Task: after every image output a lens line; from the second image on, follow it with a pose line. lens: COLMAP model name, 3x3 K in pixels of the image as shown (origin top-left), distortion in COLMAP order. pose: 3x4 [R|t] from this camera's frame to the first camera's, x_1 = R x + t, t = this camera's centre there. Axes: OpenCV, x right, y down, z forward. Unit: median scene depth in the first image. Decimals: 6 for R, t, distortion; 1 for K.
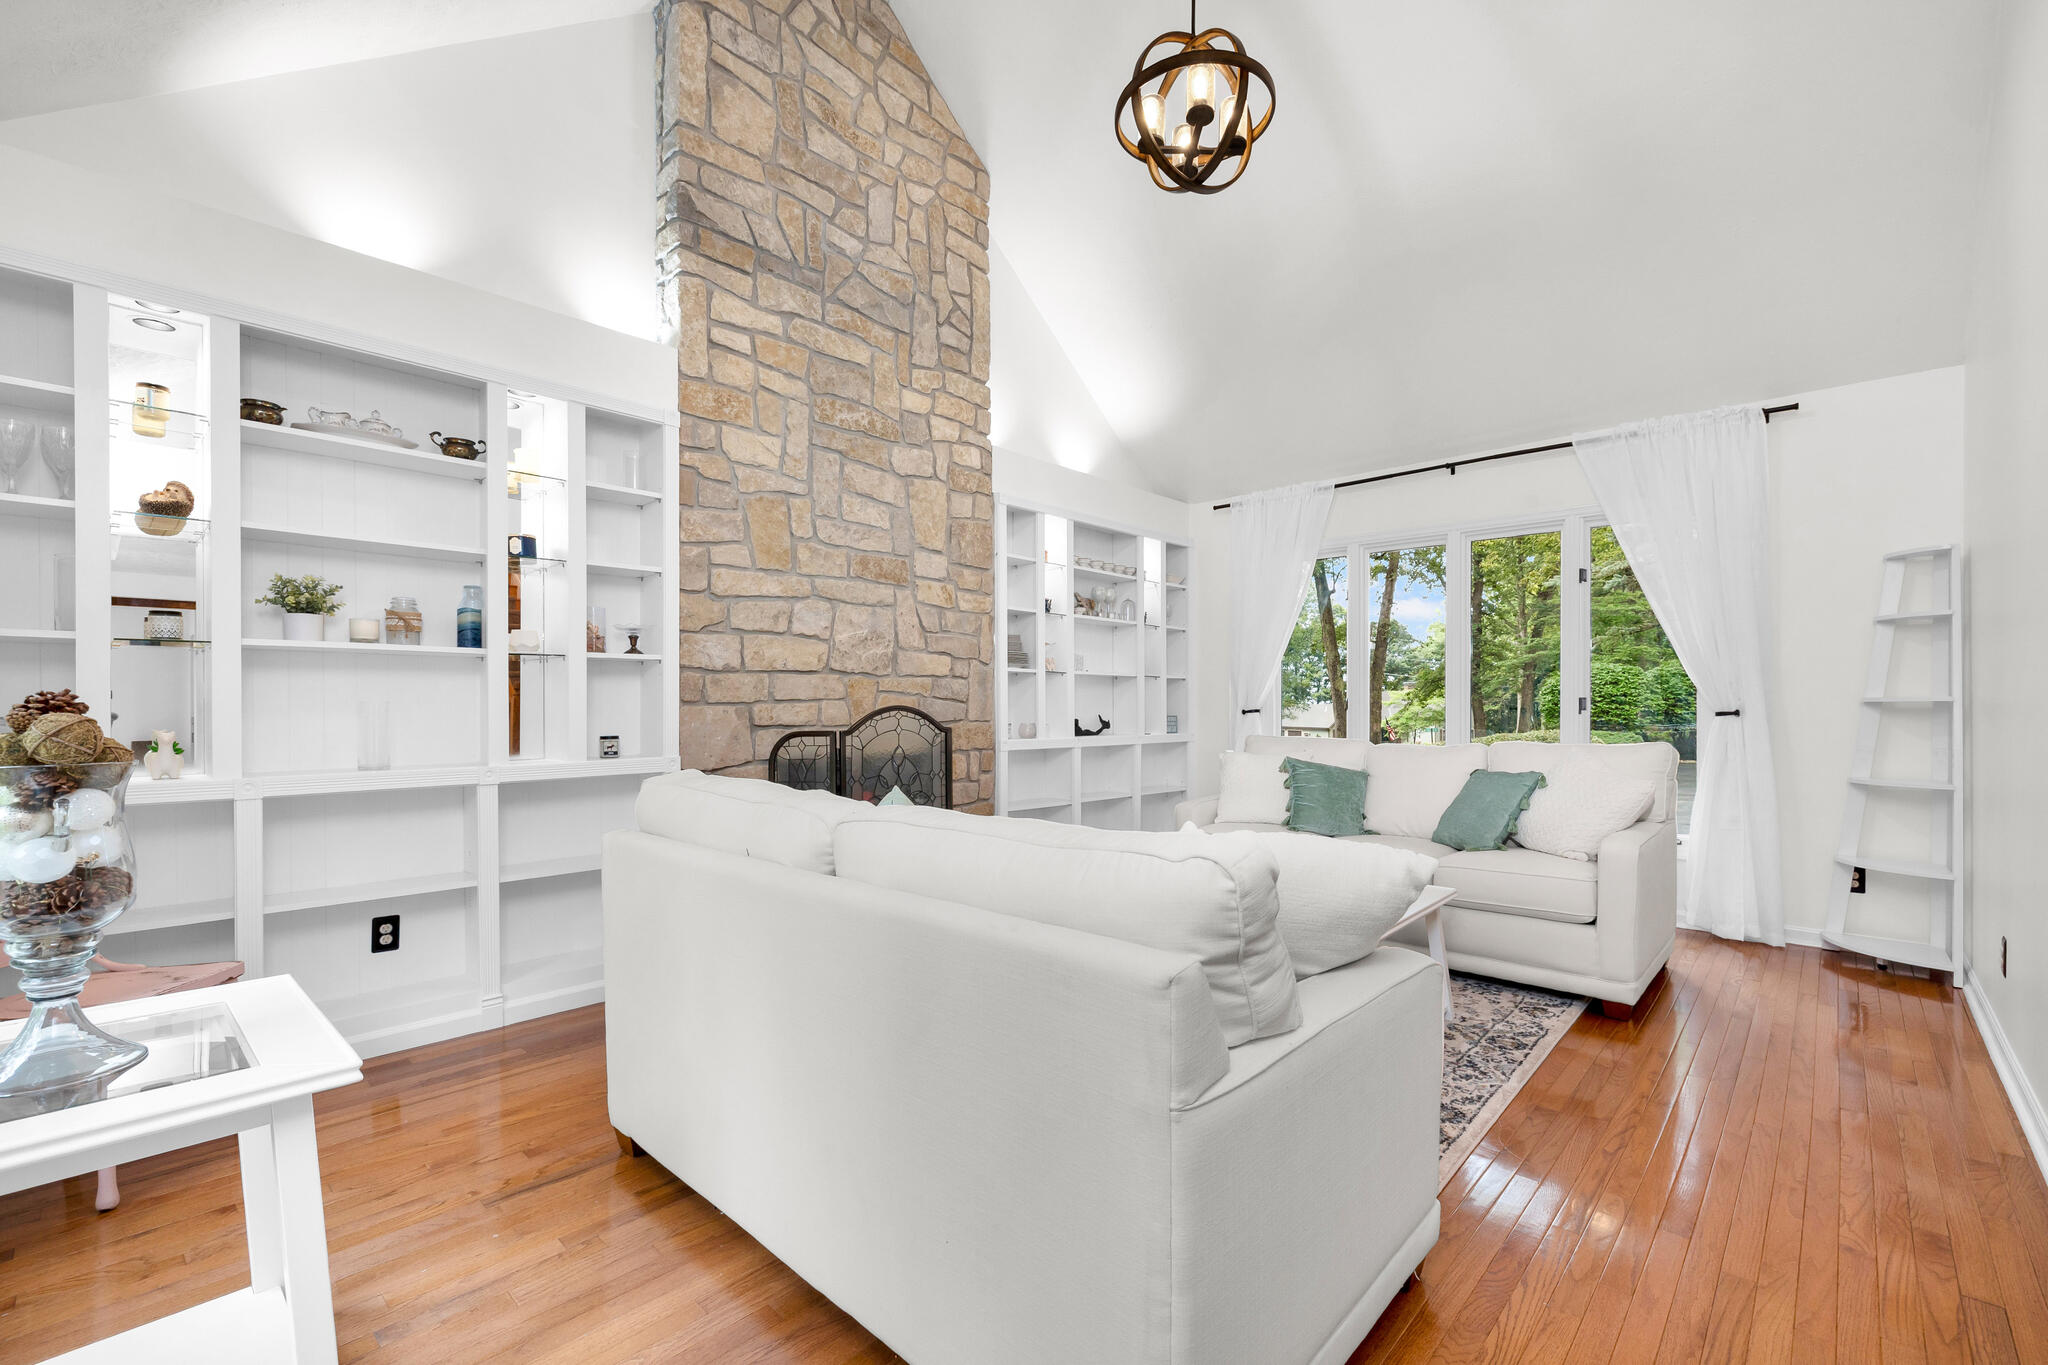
lens RADIAL K [[872.7, 0, 1036.7], [0, 872.7, 706.8], [0, 0, 1]] dist [-0.001511, 0.000588]
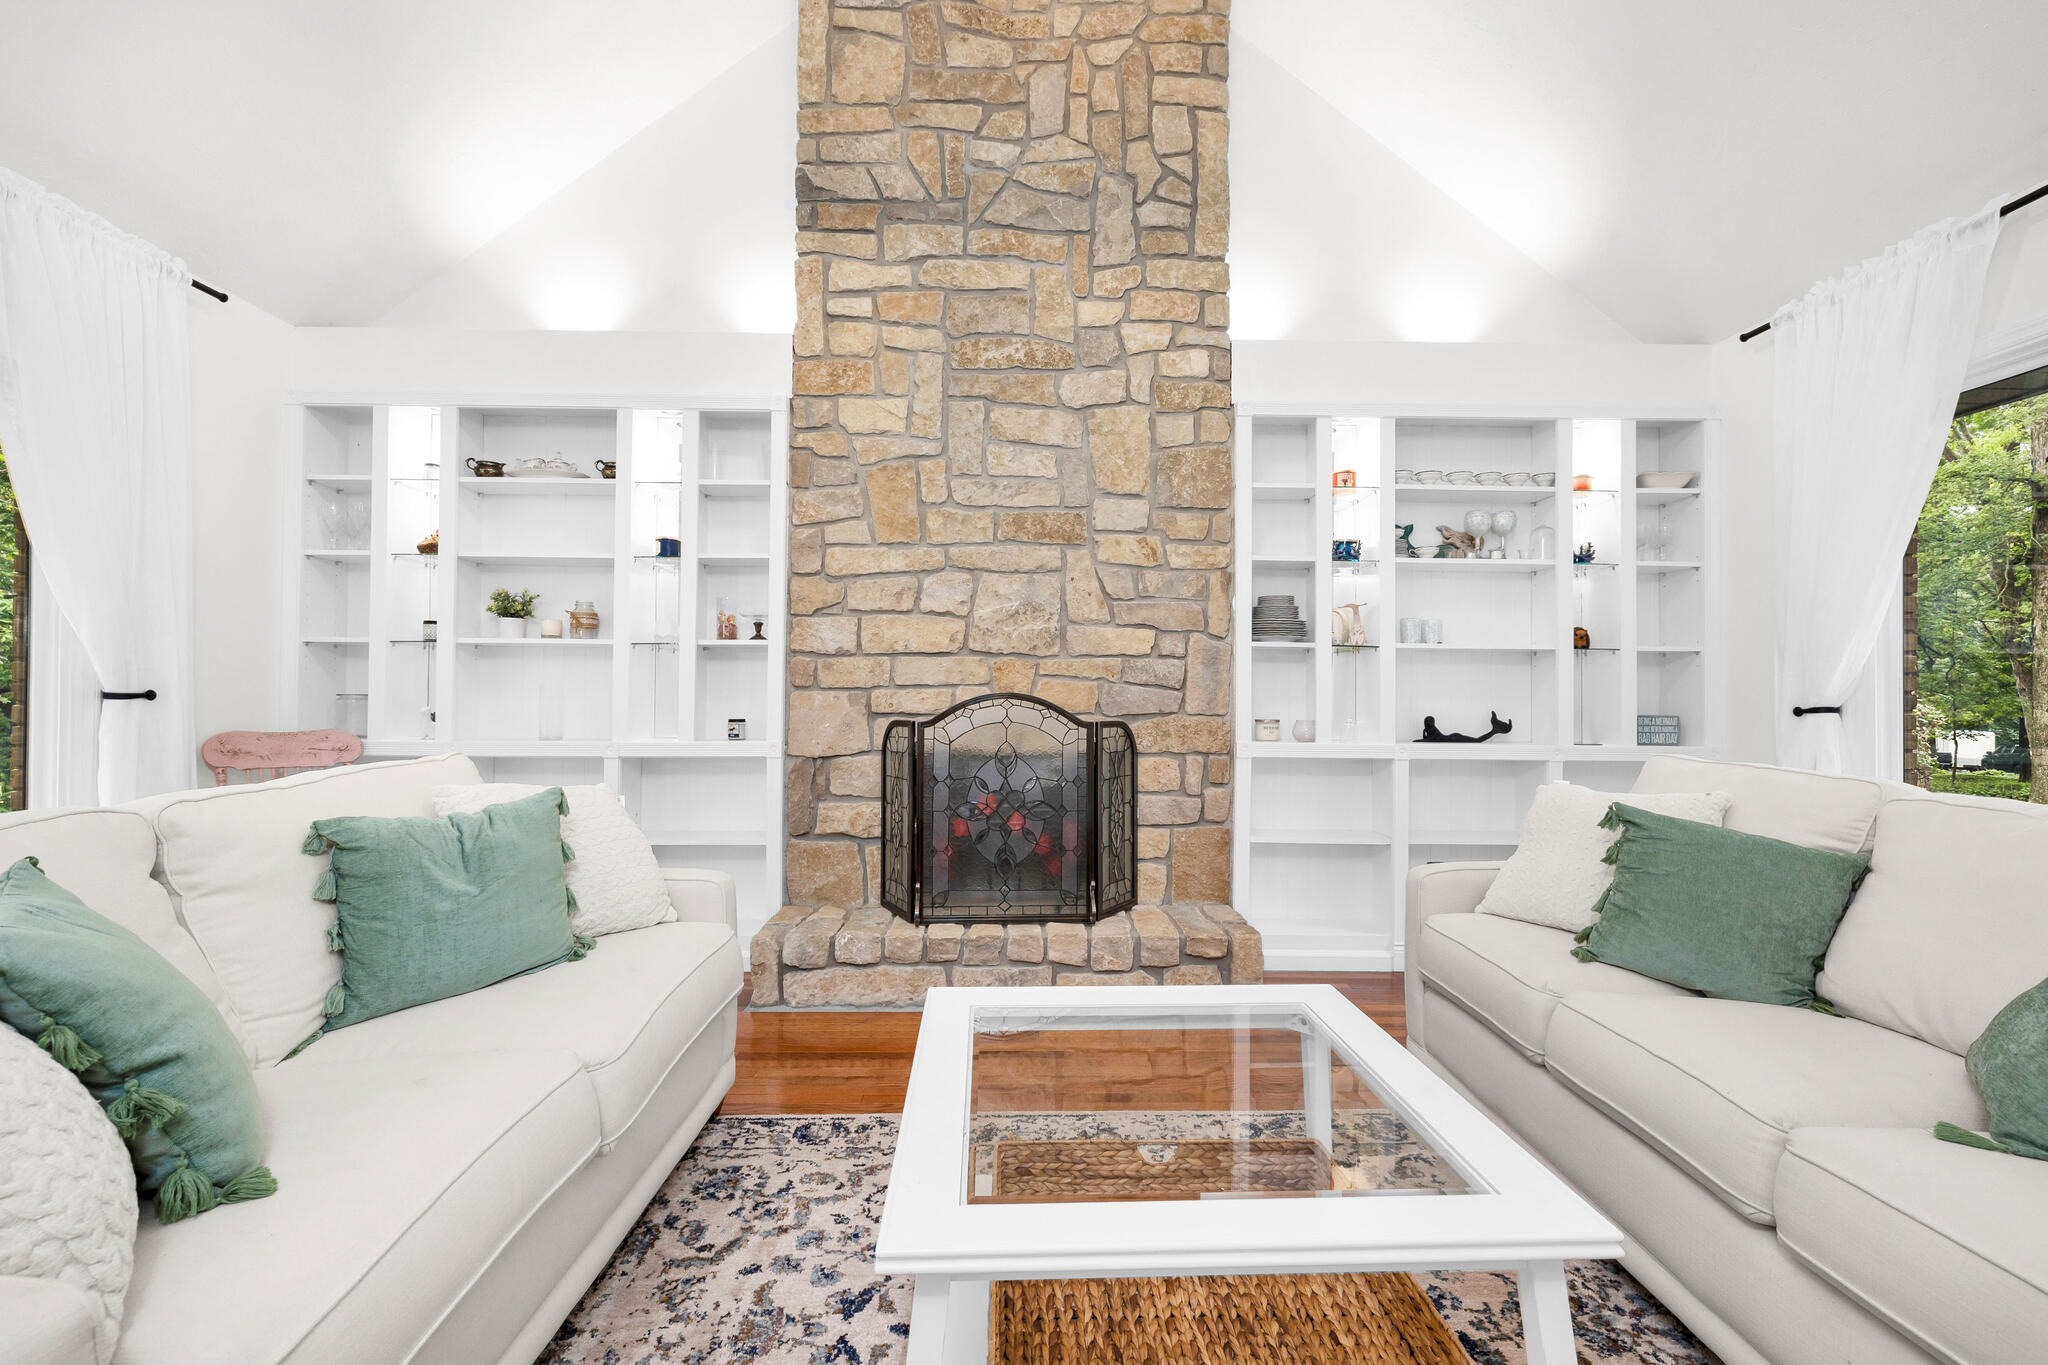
lens RADIAL K [[872.7, 0, 1029.6], [0, 872.7, 685.8], [0, 0, 1]] dist [-0.001511, 0.000588]
pose [[0.689966, -0.001421, -0.723841, 0.435568], [-0.009862, 0.999887, -0.011364, 0.001622], [0.723775, 0.014979, 0.689874, 0.451345]]
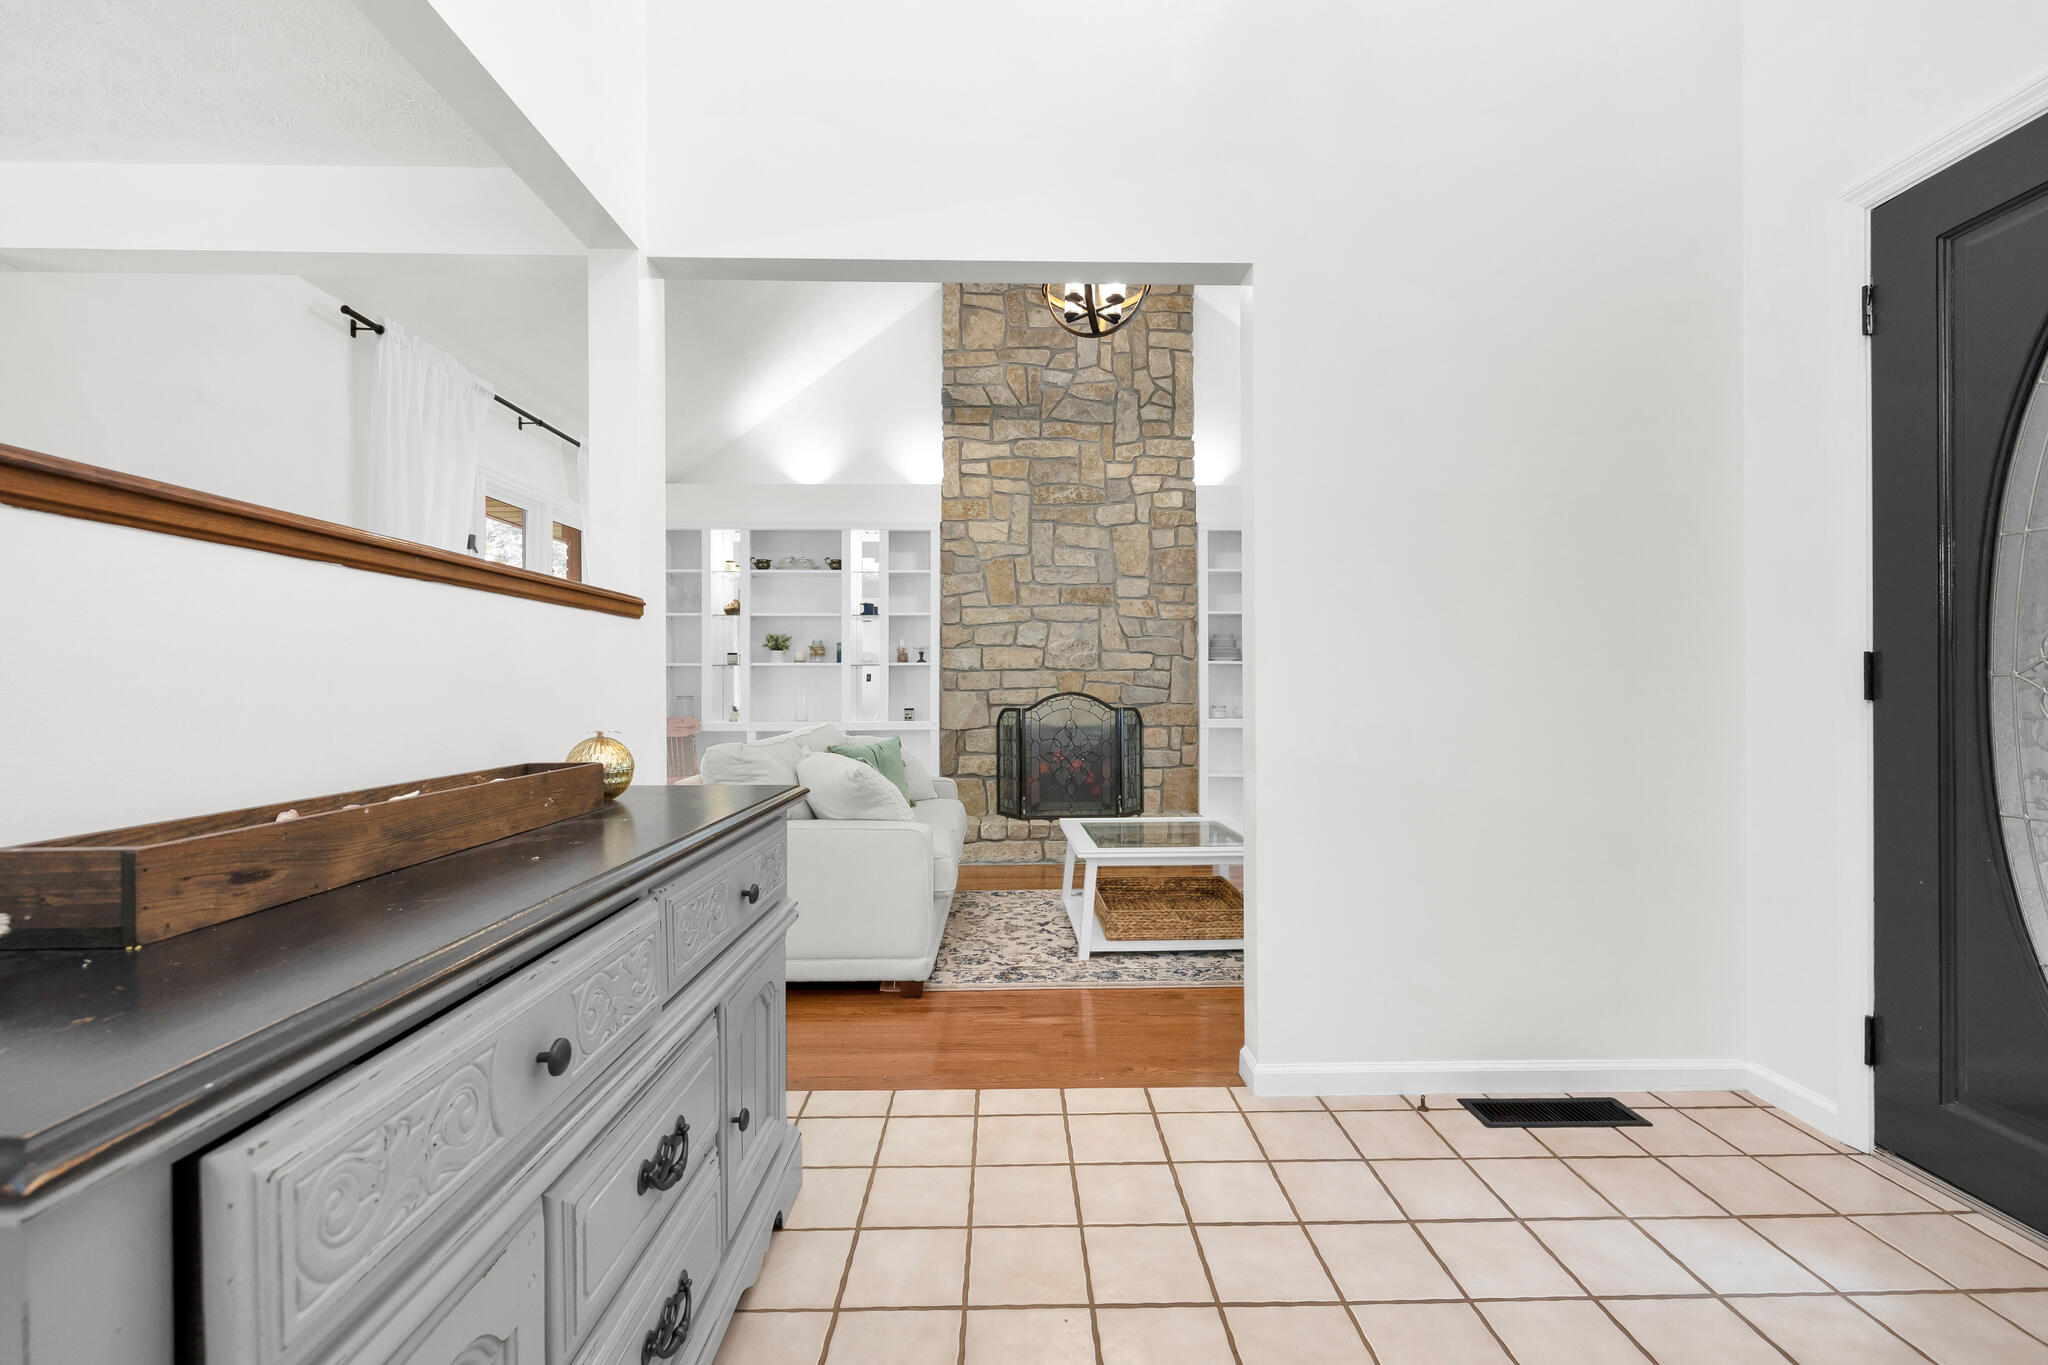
lens RADIAL K [[872.7, 0, 1032.3], [0, 872.7, 685.5], [0, 0, 1]] dist [-0.001511, 0.000588]
pose [[0.695726, -0.002728, -0.718302, 0.831043], [-0.000865, 0.999989, -0.004636, -0.004967], [0.718306, 0.003846, 0.695716, -0.057872]]
